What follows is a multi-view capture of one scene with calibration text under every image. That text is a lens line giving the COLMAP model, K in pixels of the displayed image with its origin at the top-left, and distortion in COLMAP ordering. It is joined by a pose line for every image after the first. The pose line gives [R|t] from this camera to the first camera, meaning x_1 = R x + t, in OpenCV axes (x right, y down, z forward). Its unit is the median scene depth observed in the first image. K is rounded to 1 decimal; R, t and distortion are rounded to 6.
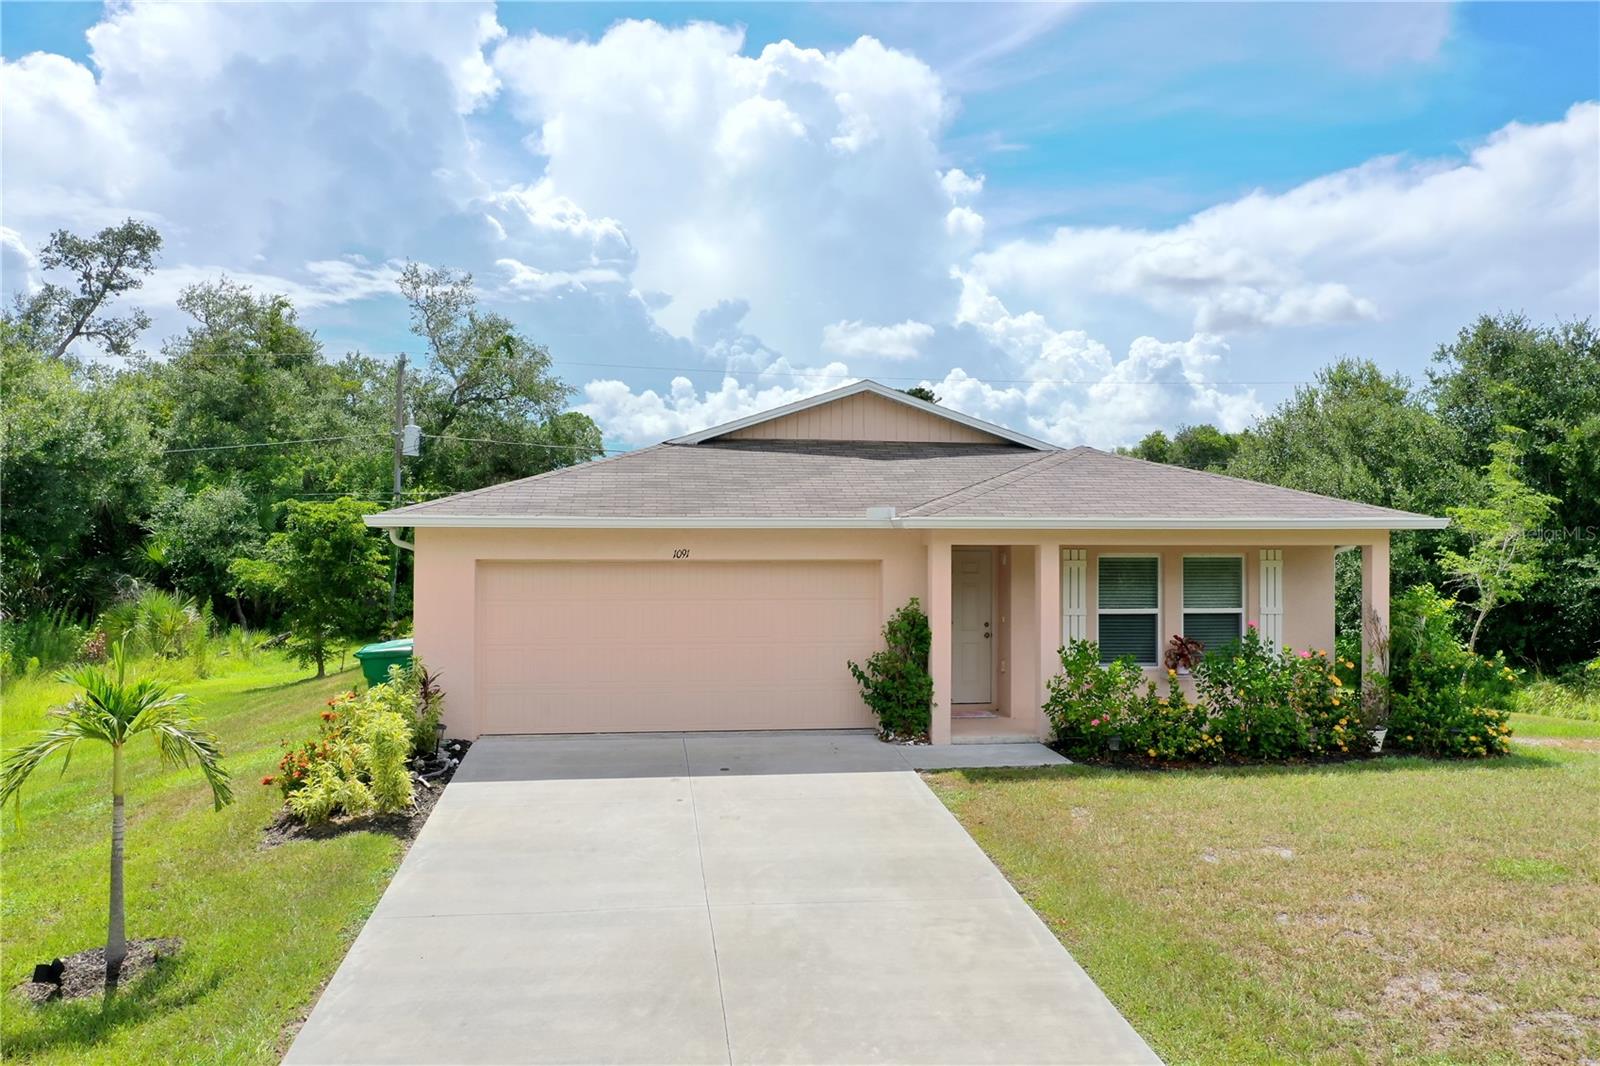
lens RADIAL K [[1252.6, 0, 801.4], [0, 1252.6, 533.1], [0, 0, 1]] dist [-0.007988, 0.011060]
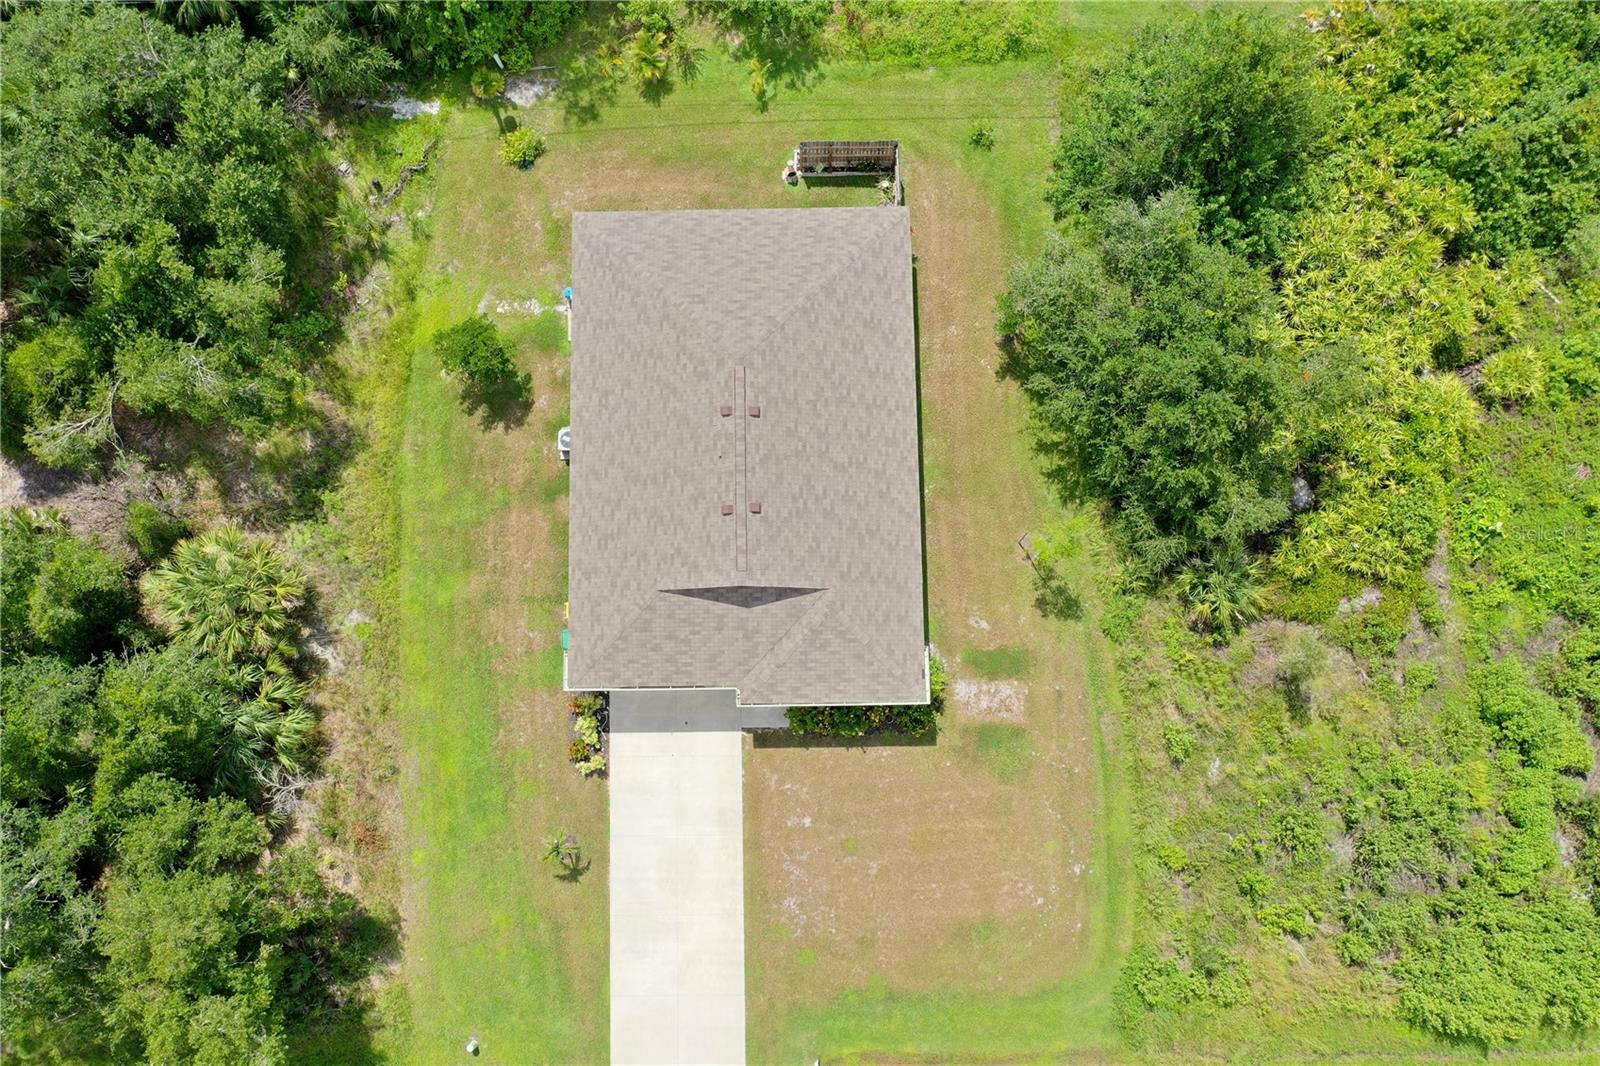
lens RADIAL K [[1255.1, 0, 800.0], [0, 1255.1, 533.0], [0, 0, 1]] dist [-0.011150, 0.013233]
pose [[0.993563, 0.107221, -0.036549, 0.270093], [0.023530, 0.120259, 0.992464, -2.769374], [0.110808, -0.986935, 0.116962, 0.969945]]
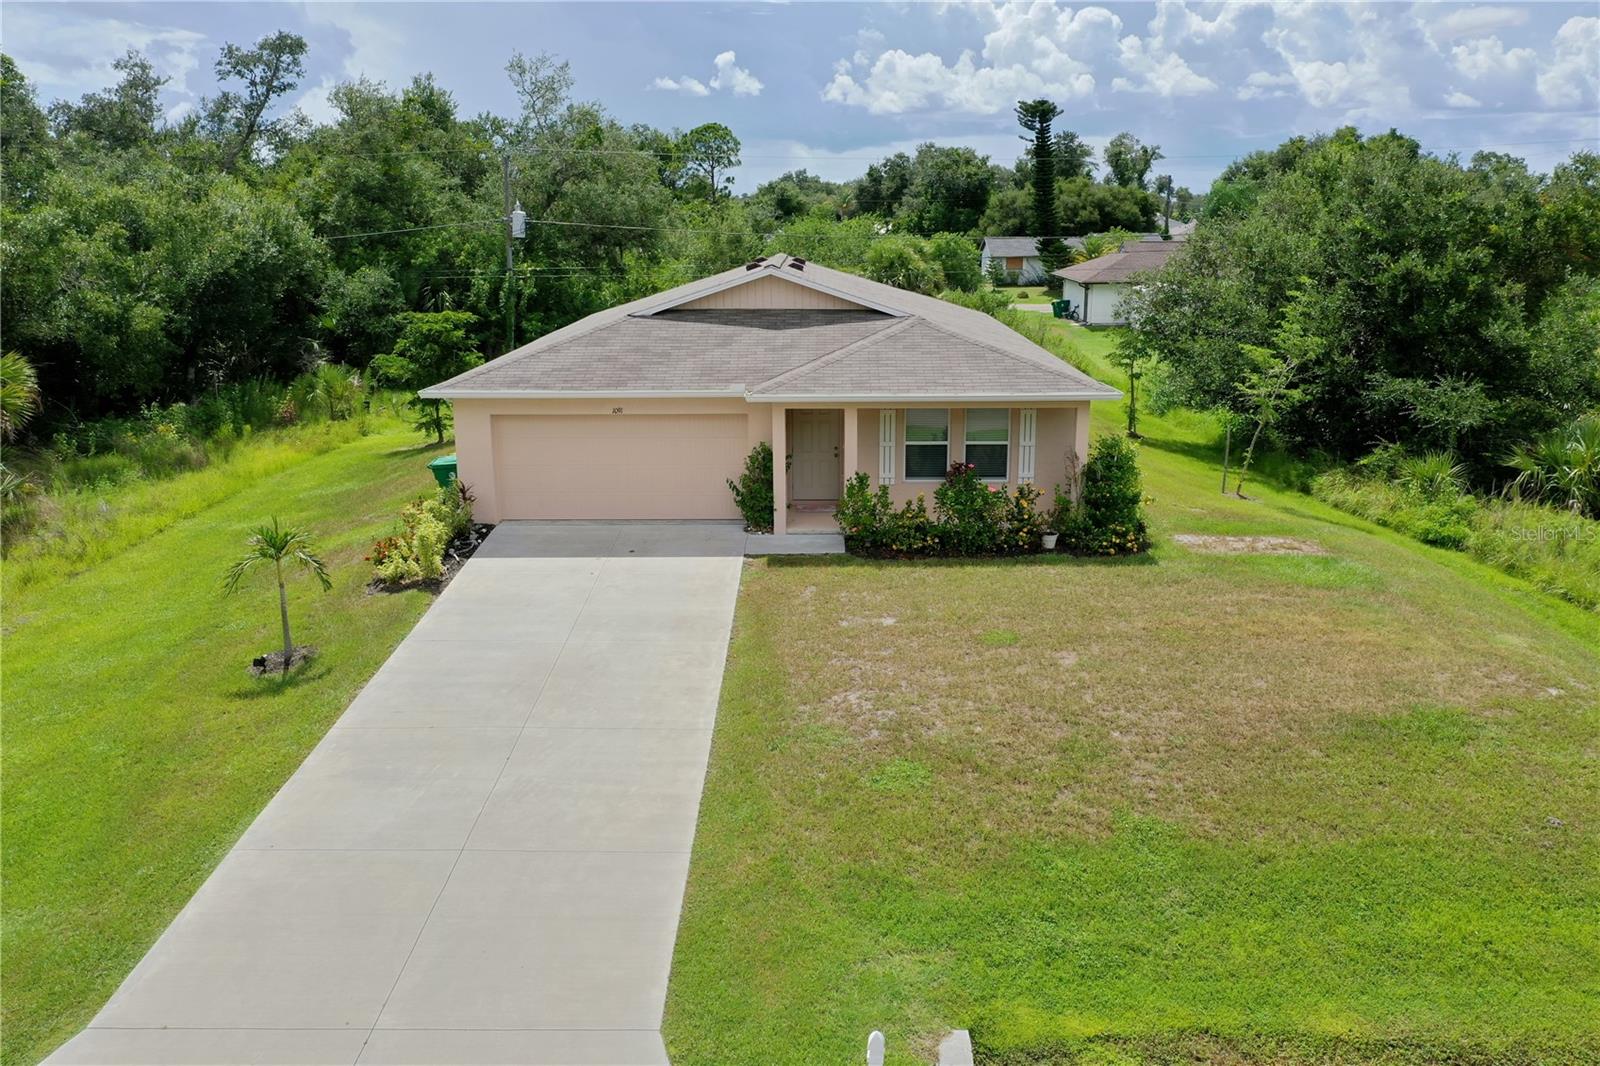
lens RADIAL K [[1252.6, 0, 801.4], [0, 1252.6, 533.1], [0, 0, 1]] dist [-0.007988, 0.011060]
pose [[0.989851, 0.026612, -0.139594, 0.334998], [0.009418, 0.967865, 0.251295, -0.214480], [0.141795, -0.250060, 0.957791, -0.477824]]
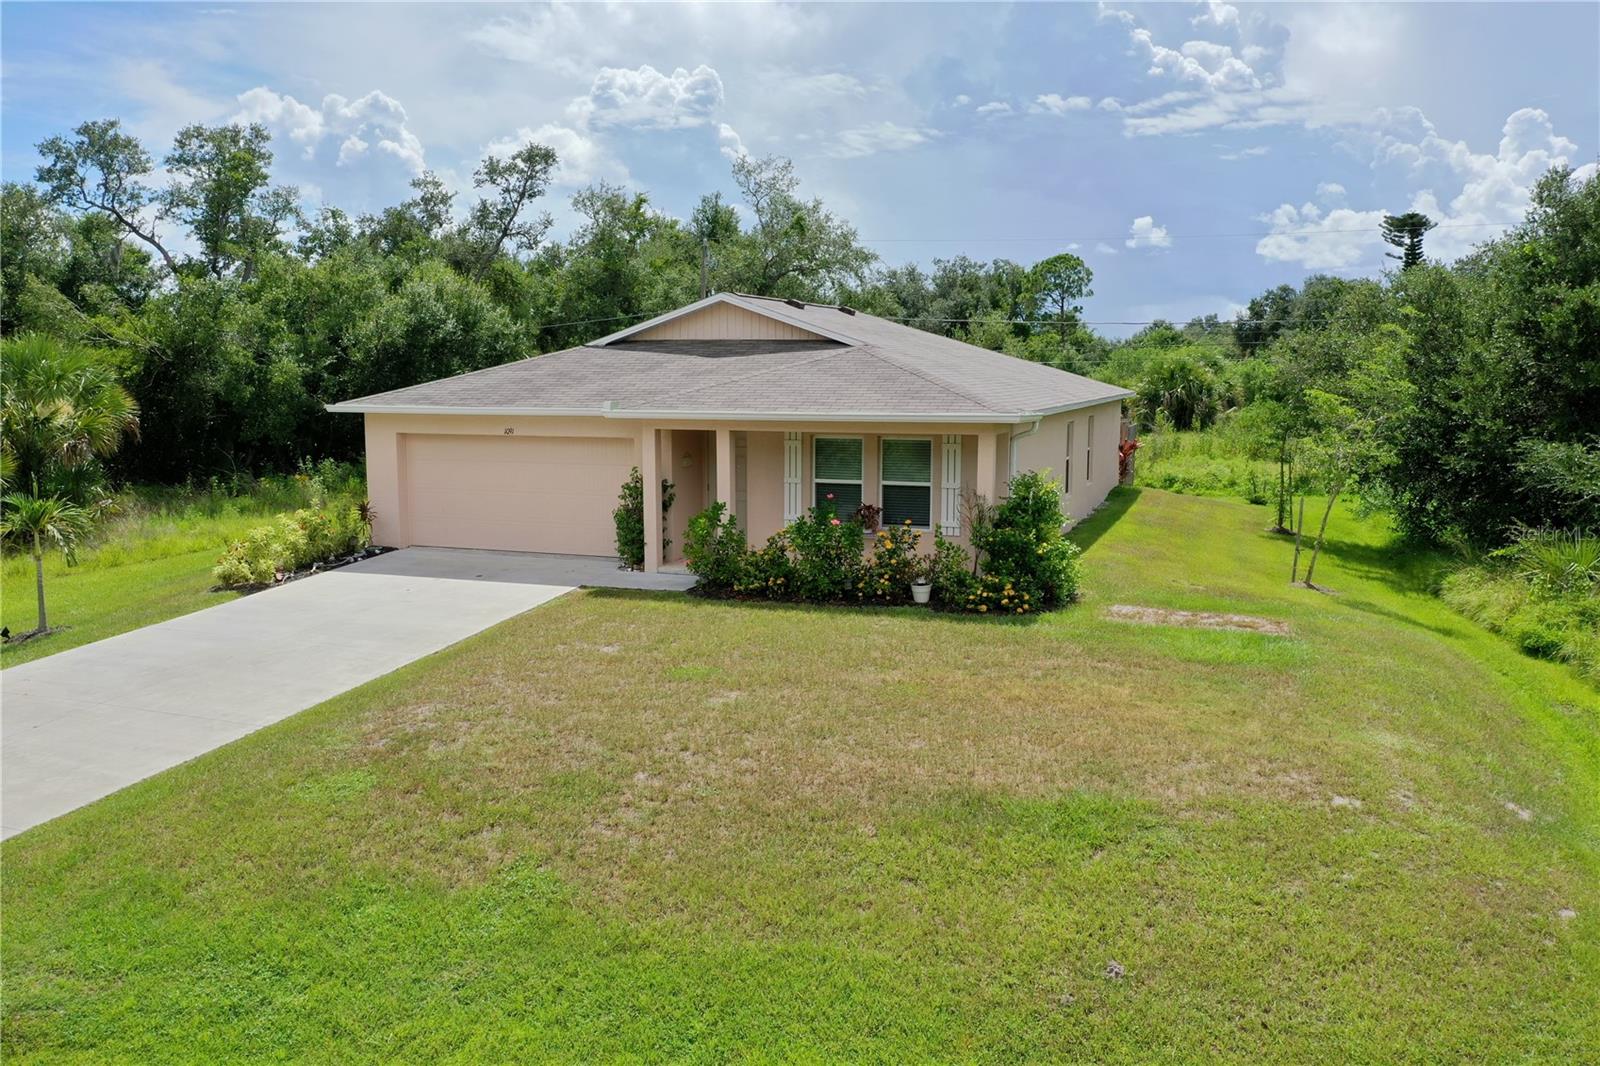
lens RADIAL K [[1252.6, 0, 801.4], [0, 1252.6, 533.1], [0, 0, 1]] dist [-0.007988, 0.011060]
pose [[0.885923, 0.057507, -0.460253, 0.838398], [0.004297, 0.991224, 0.132122, -0.054395], [0.463812, -0.119028, 0.877902, -0.133427]]
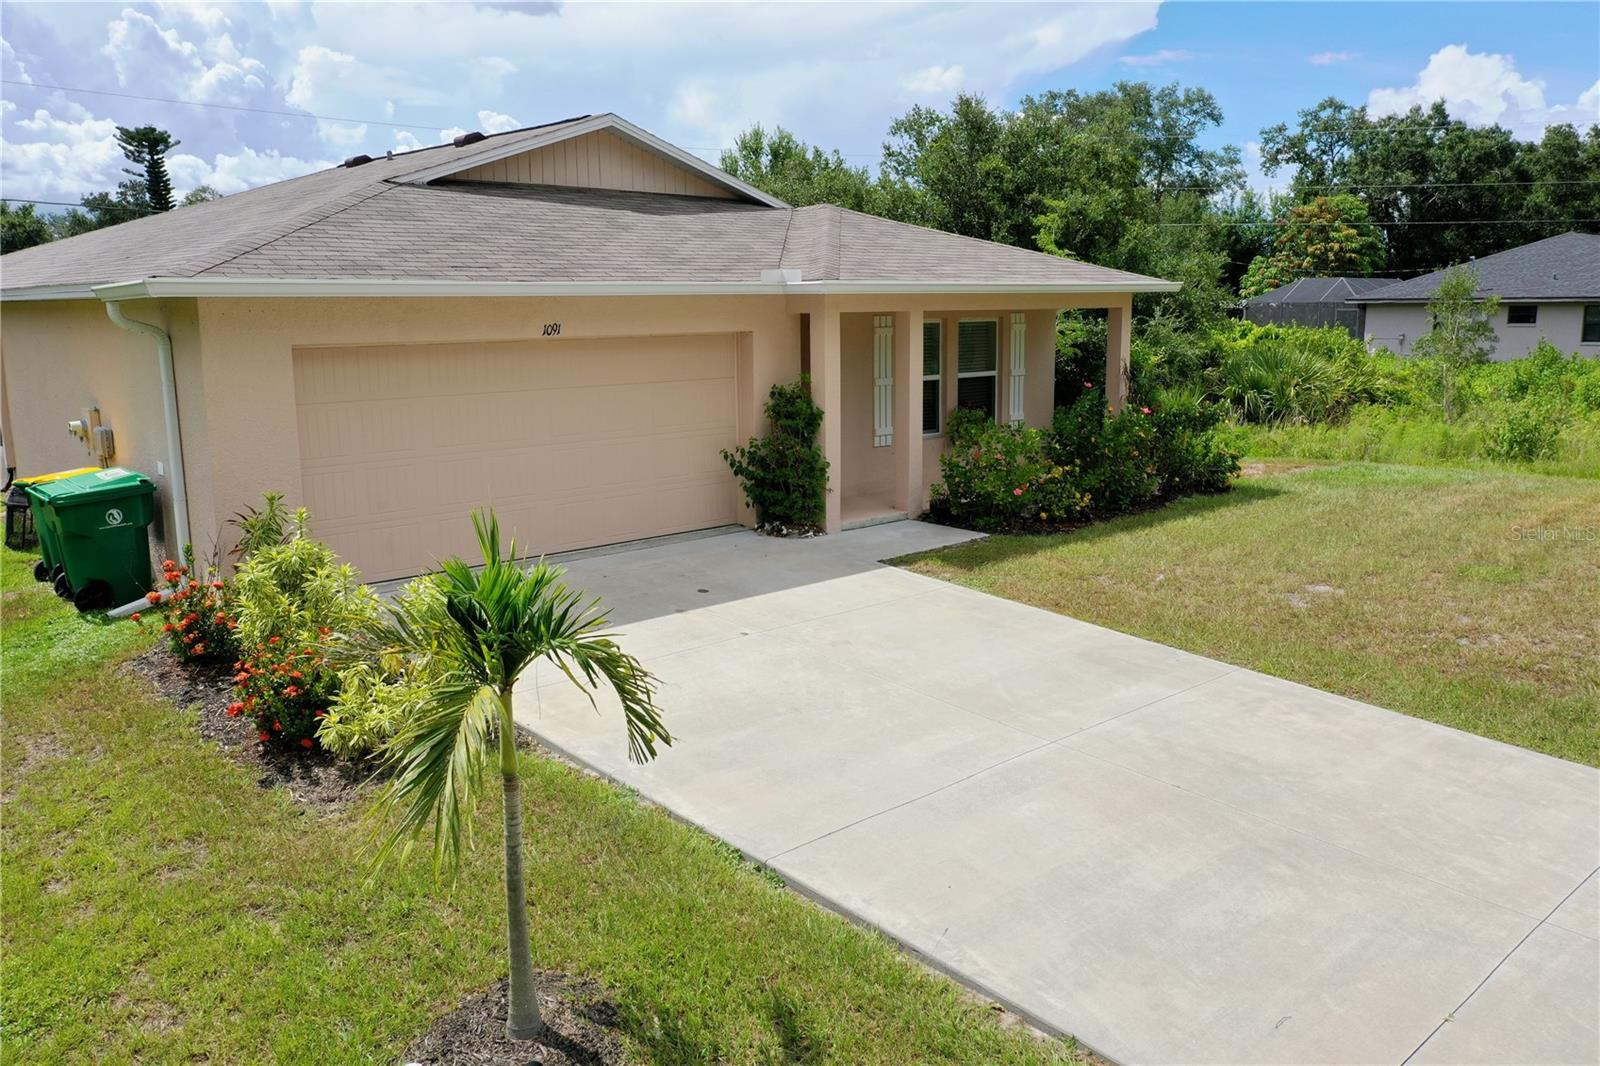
lens RADIAL K [[1255.1, 0, 800.0], [0, 1255.1, 533.0], [0, 0, 1]] dist [-0.011150, 0.013233]
pose [[0.810213, -0.116245, 0.574493, -0.408527], [0.009815, 0.982690, 0.184999, -0.002079], [-0.586054, -0.144250, 0.797329, 0.258951]]
